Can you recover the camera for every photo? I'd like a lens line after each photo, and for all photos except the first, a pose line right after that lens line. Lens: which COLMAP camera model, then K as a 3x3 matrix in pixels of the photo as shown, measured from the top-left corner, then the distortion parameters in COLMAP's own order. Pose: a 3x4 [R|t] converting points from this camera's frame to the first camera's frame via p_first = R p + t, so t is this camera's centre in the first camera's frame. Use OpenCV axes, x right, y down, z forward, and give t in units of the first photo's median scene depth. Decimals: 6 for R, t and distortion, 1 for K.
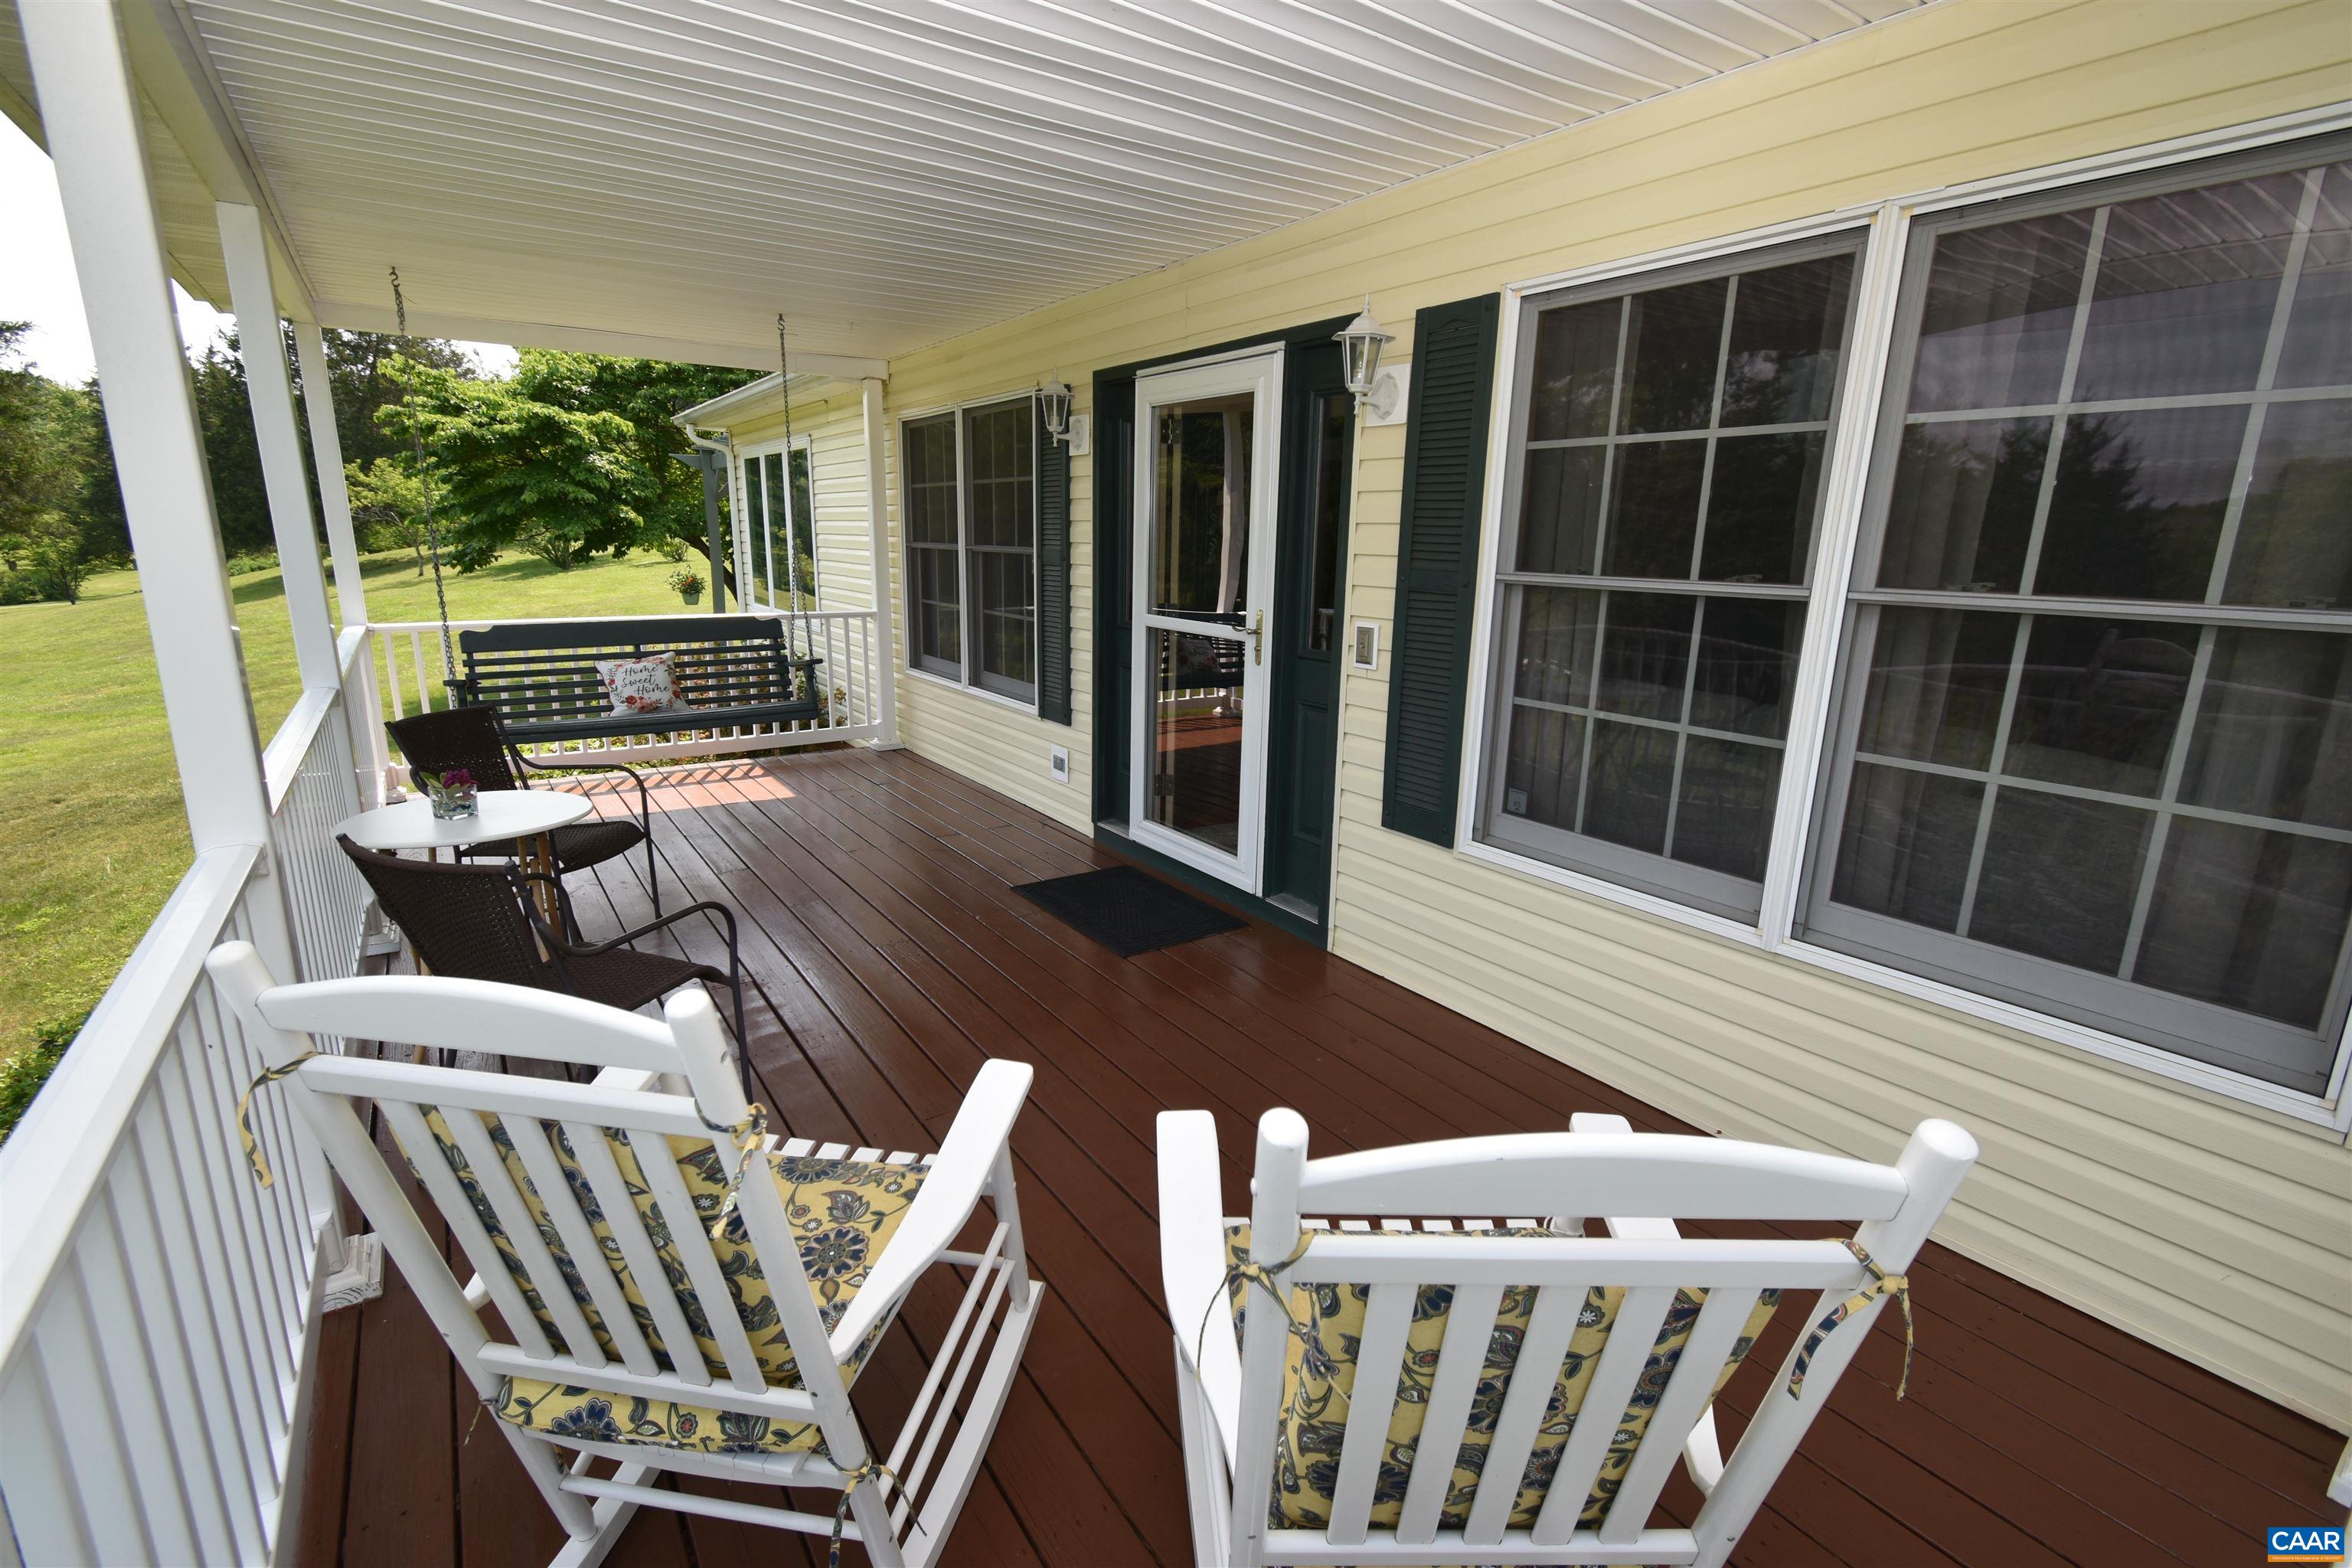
lens RADIAL K [[1056.1, 0, 1176.0], [0, 1056.1, 784.0], [0, 0, 1]] dist [0.015189, -0.006951]
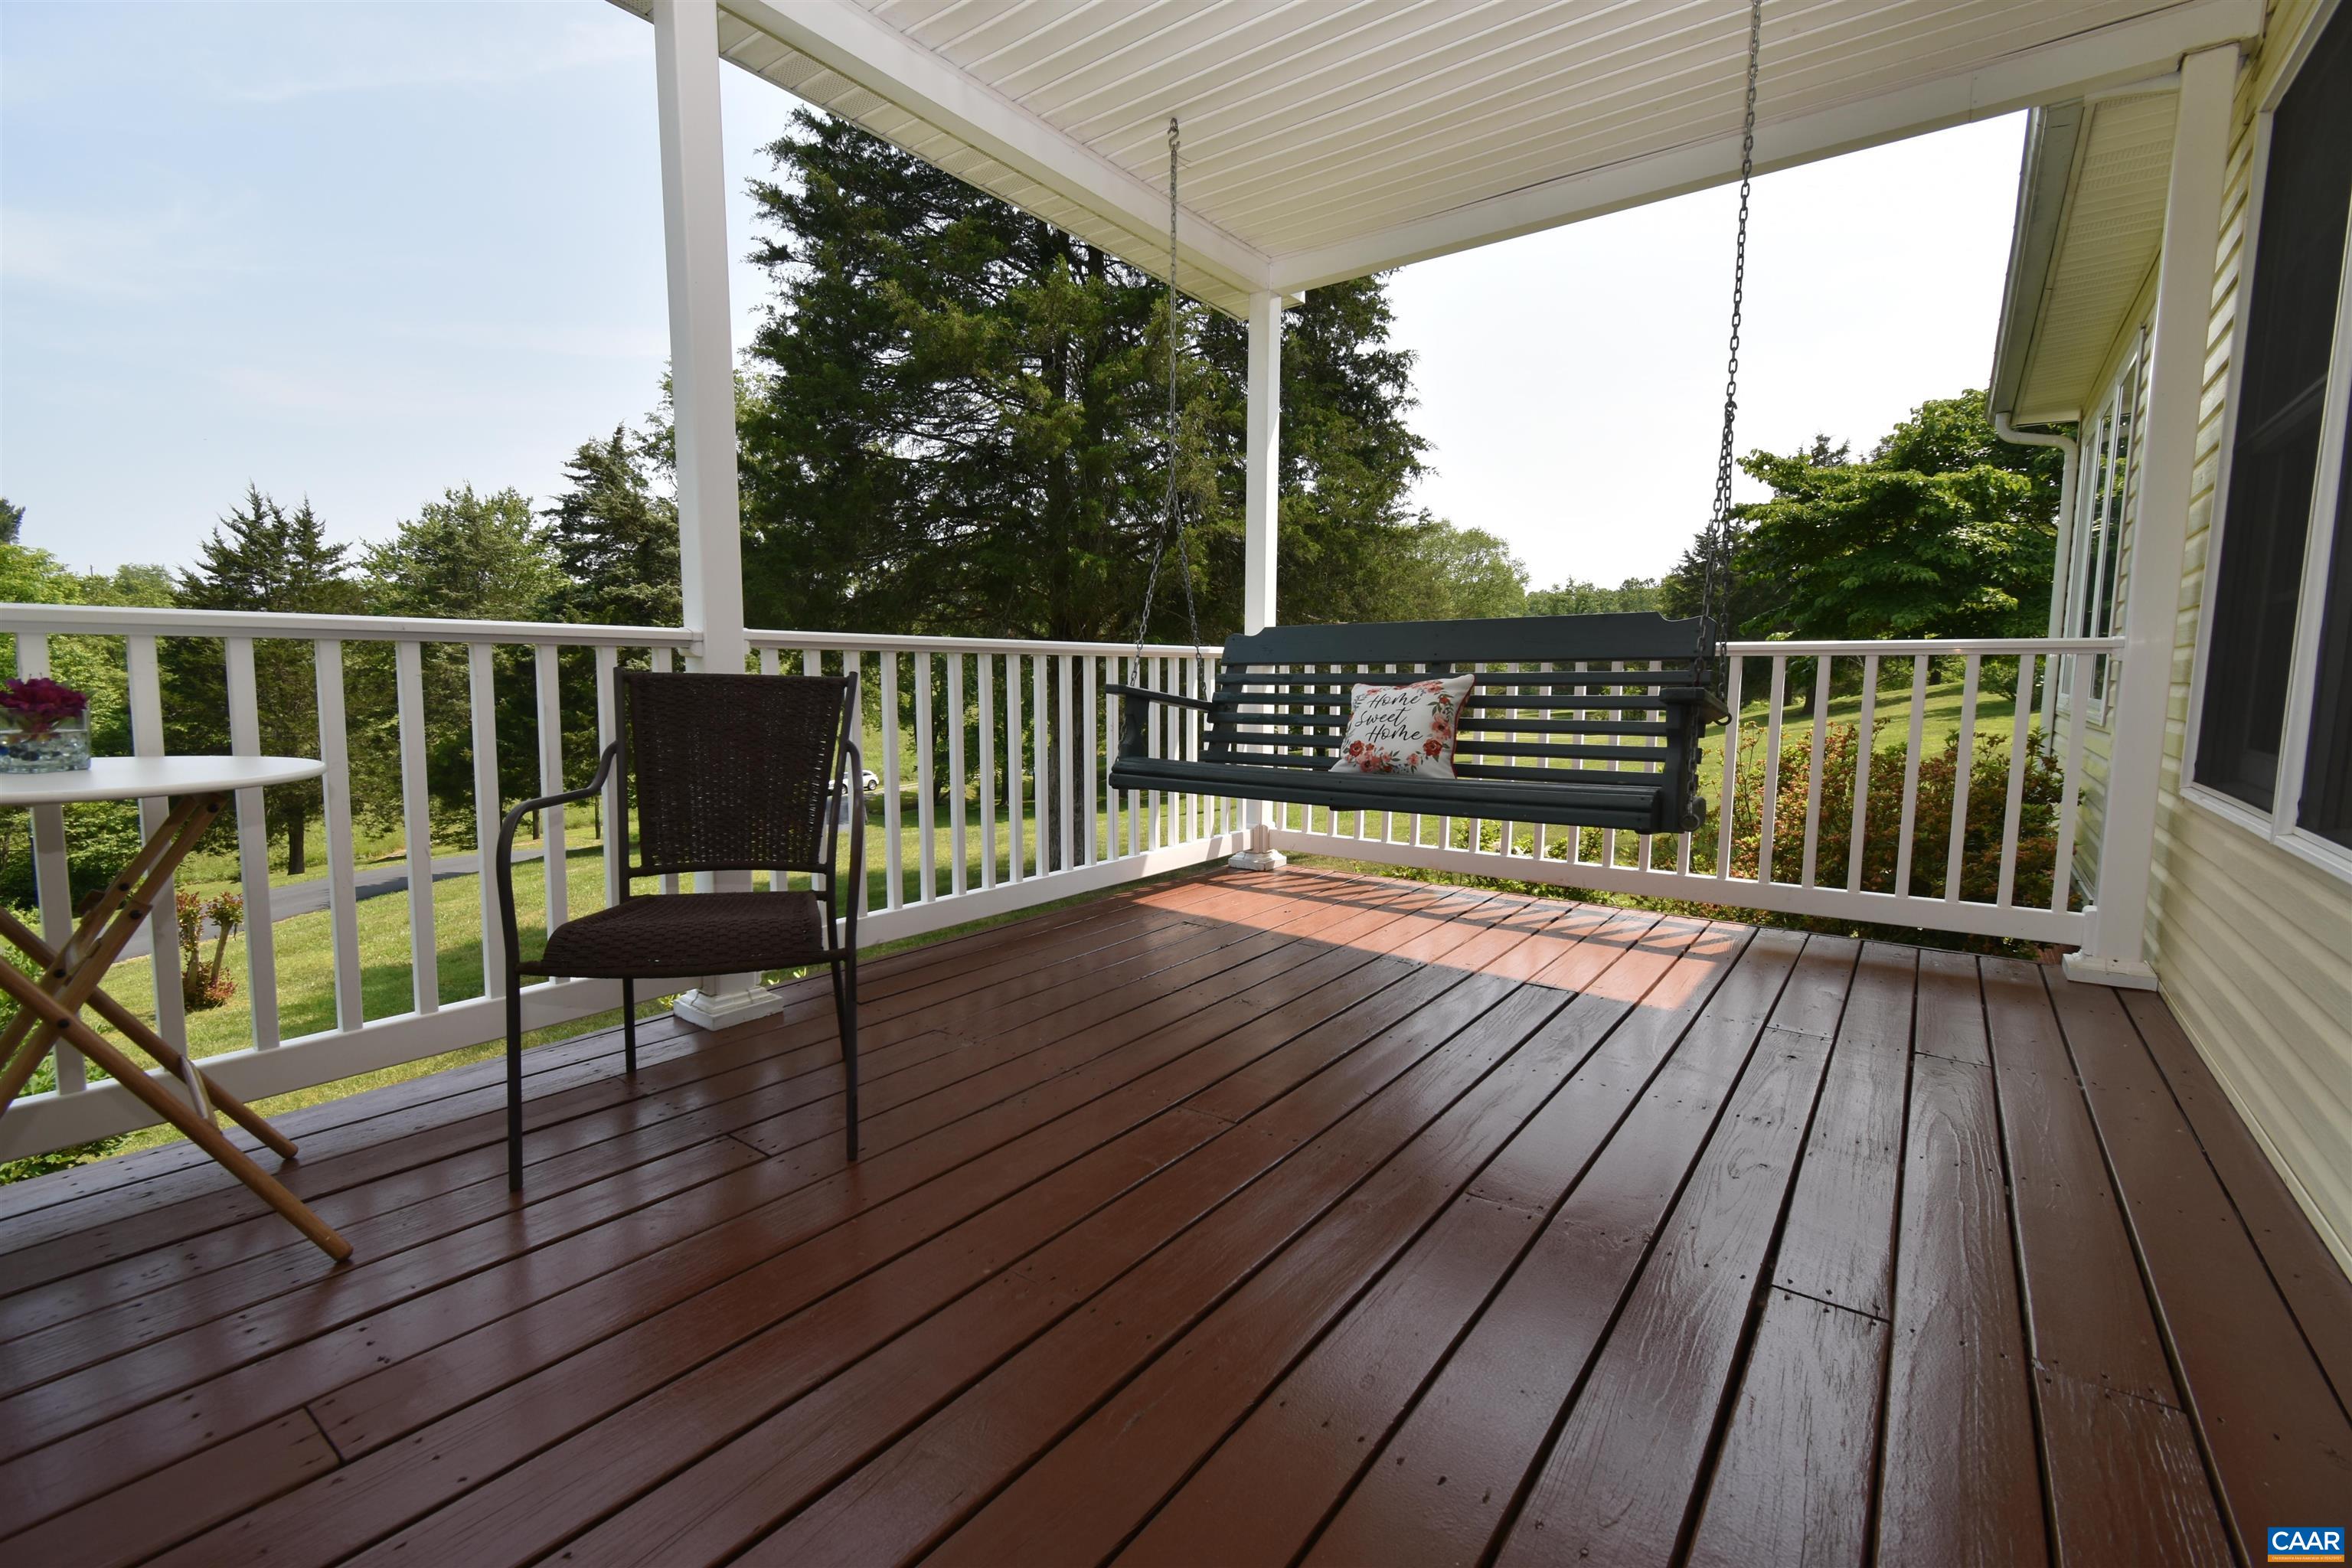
lens RADIAL K [[1029.3, 0, 1167.1], [0, 1029.3, 789.7], [0, 0, 1]] dist [0.002266, 0.000188]
pose [[0.314689, 0.091319, -0.944792, -0.015243], [-0.217150, 0.975890, 0.021997, -0.024107], [0.924022, 0.198239, 0.326931, 0.364826]]
